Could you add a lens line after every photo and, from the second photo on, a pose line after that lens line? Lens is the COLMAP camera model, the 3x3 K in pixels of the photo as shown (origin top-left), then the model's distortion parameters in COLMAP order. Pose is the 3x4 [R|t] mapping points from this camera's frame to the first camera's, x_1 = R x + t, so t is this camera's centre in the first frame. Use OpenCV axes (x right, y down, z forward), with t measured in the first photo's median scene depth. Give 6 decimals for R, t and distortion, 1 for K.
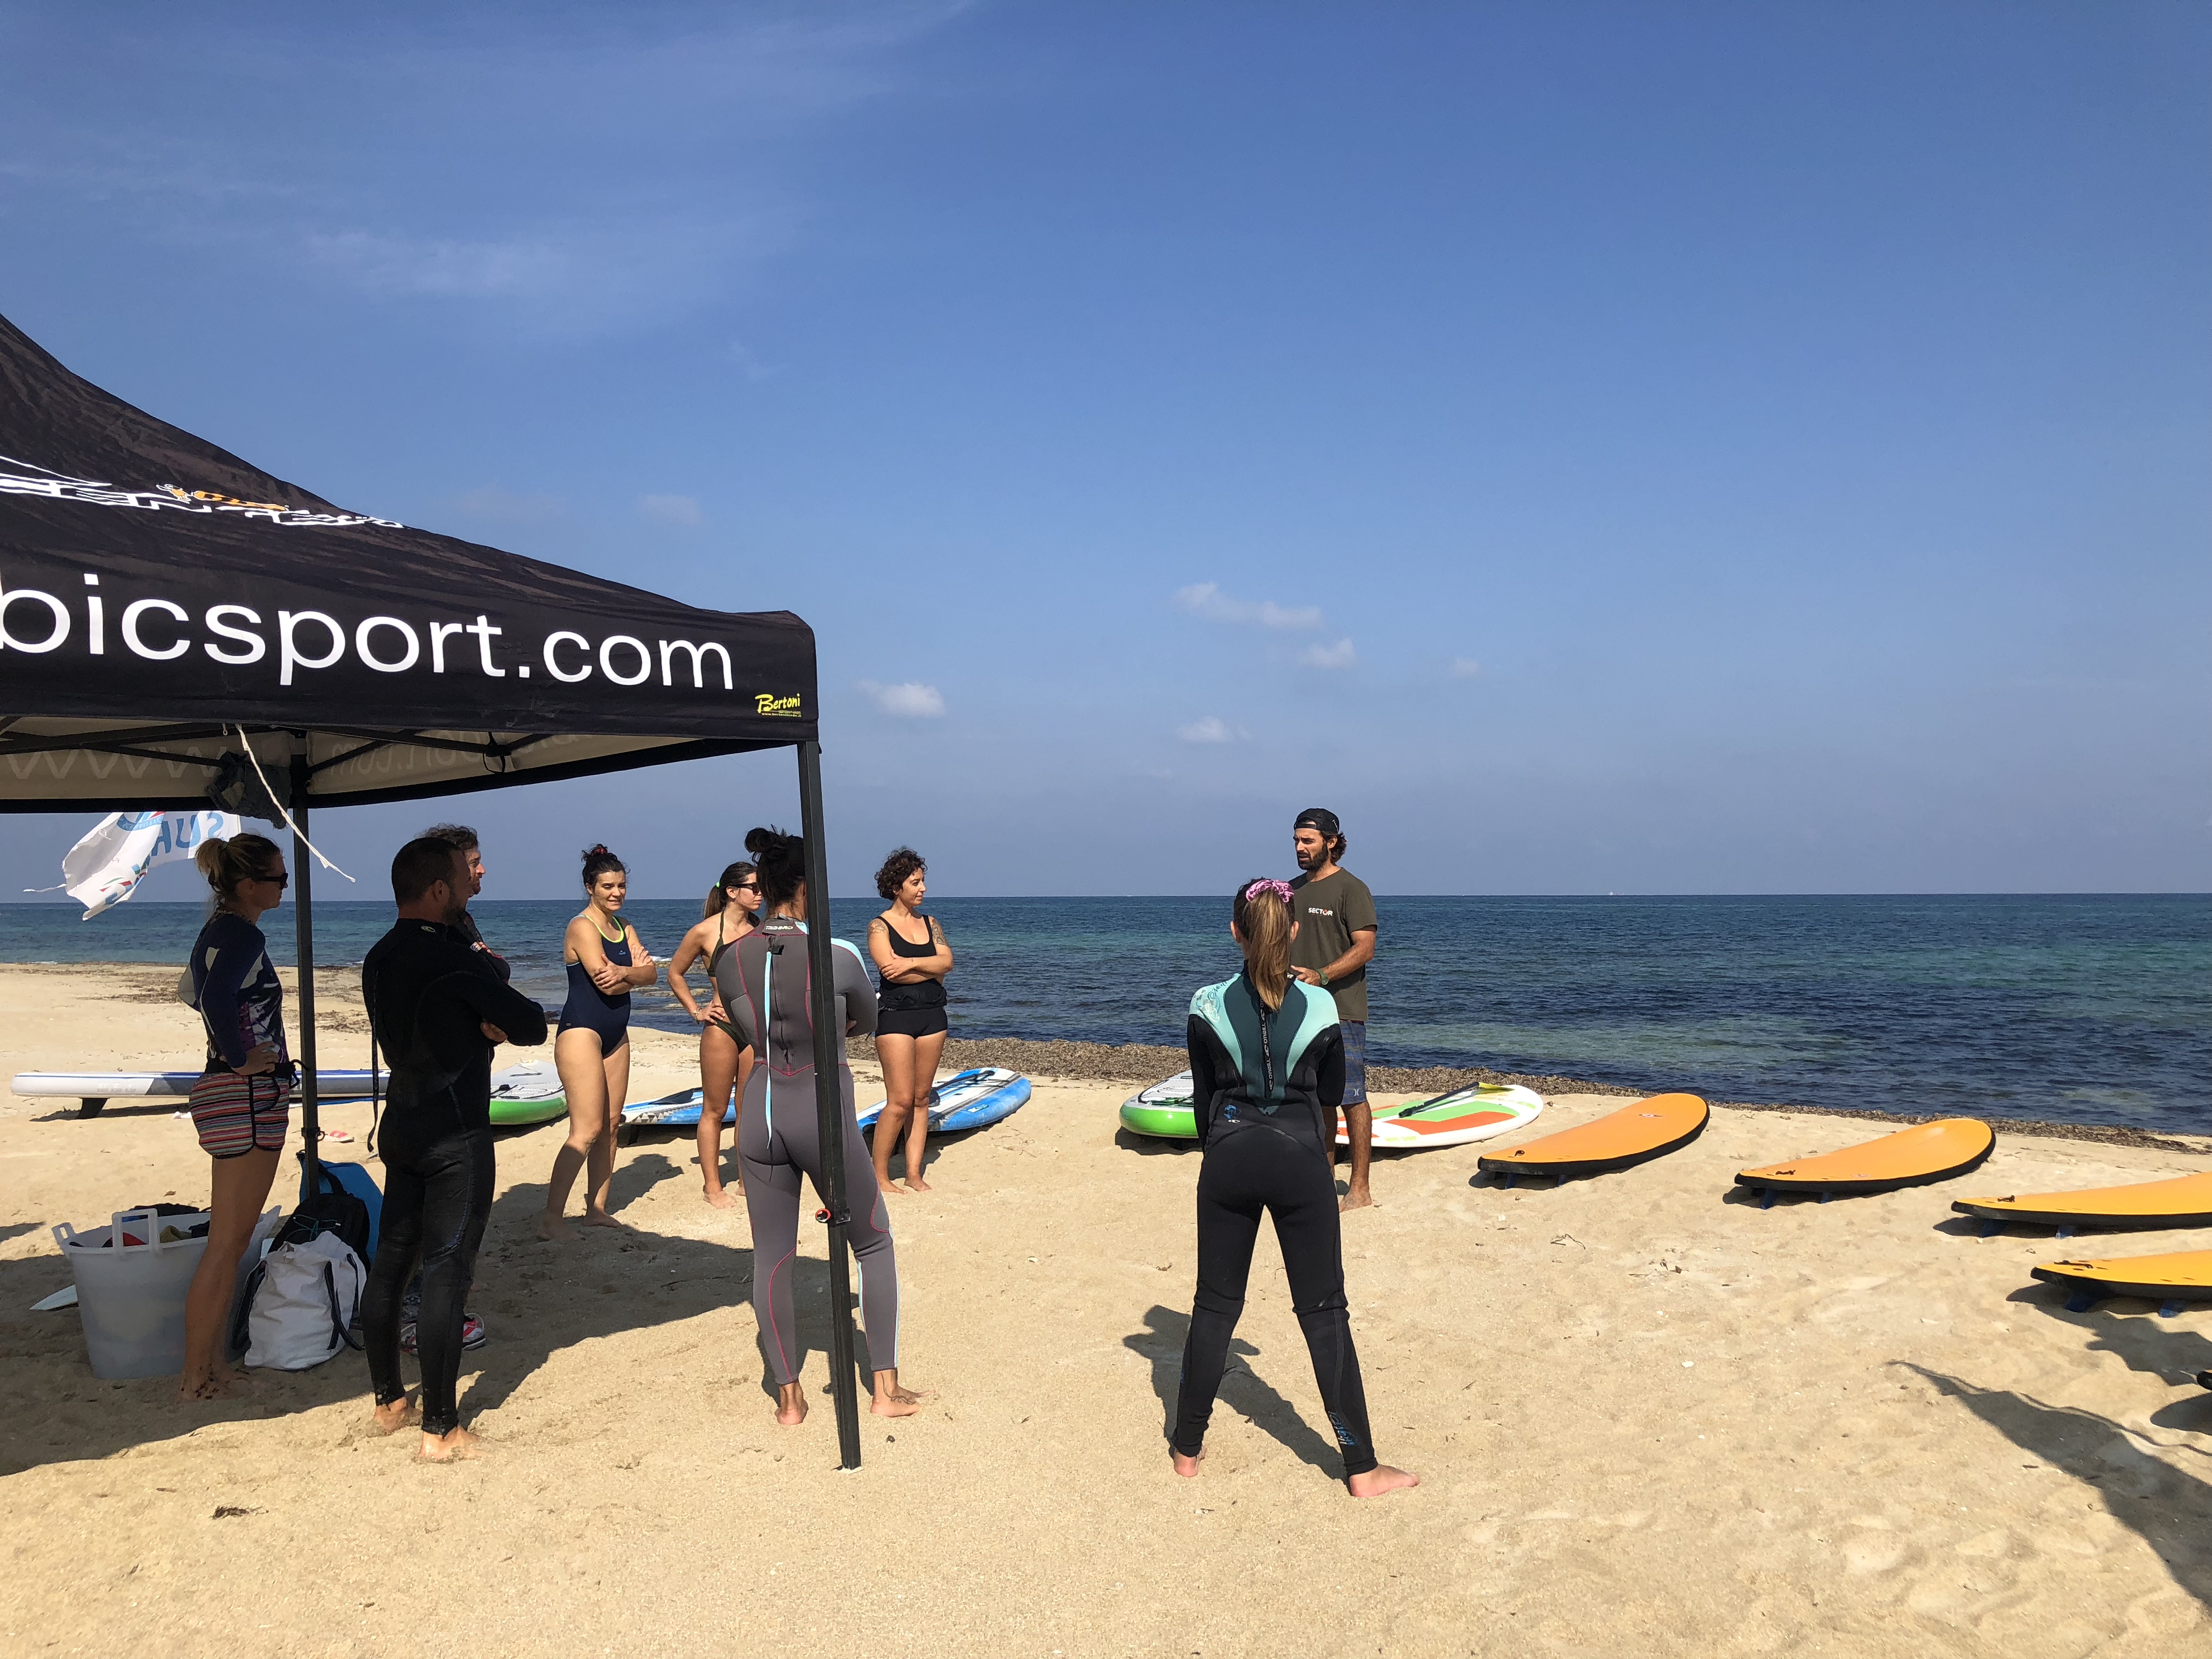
lens RADIAL K [[1804.7, 0, 1100.8], [0, 1804.7, 811.3], [0, 0, 1]] dist [0.048934, -0.084535]
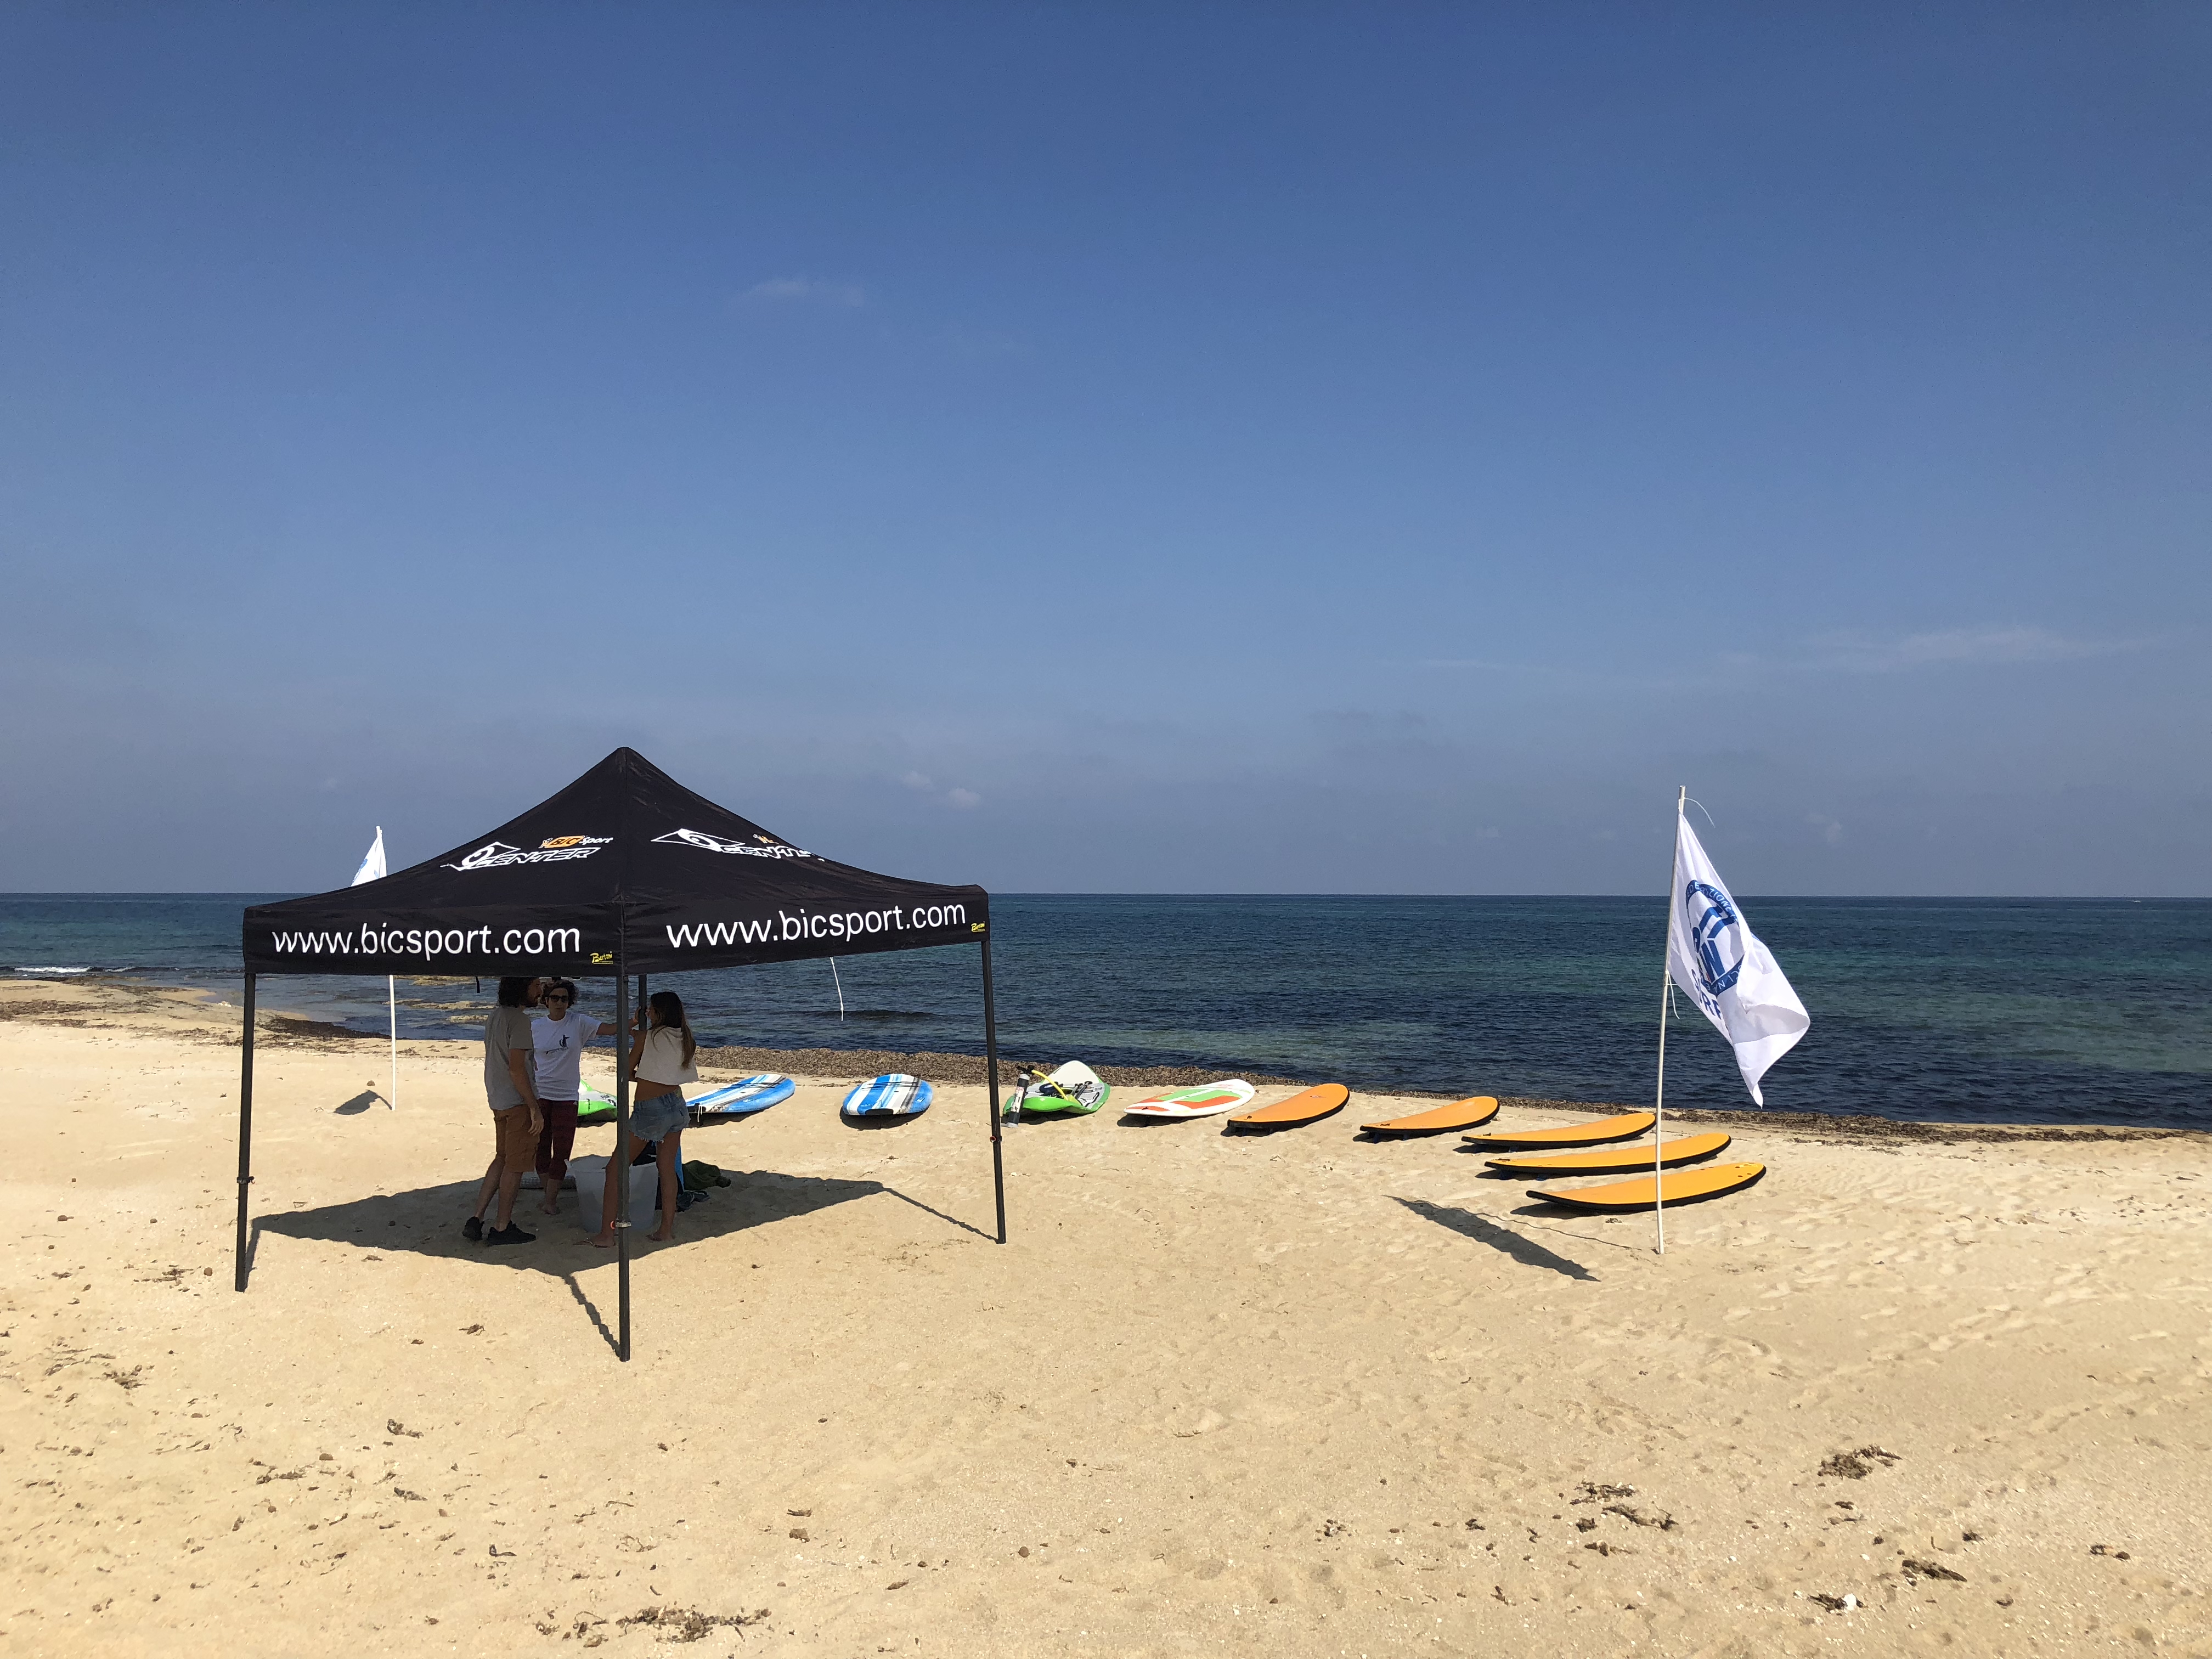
lens RADIAL K [[1826.7, 0, 1094.7], [0, 1826.7, 831.6], [0, 0, 1]] dist [0.059496, -0.072621]
pose [[0.983909, 0.013866, 0.178132, -0.264353], [-0.016742, 0.999752, 0.014651, -0.128932], [-0.177884, -0.017397, 0.983898, -0.814526]]
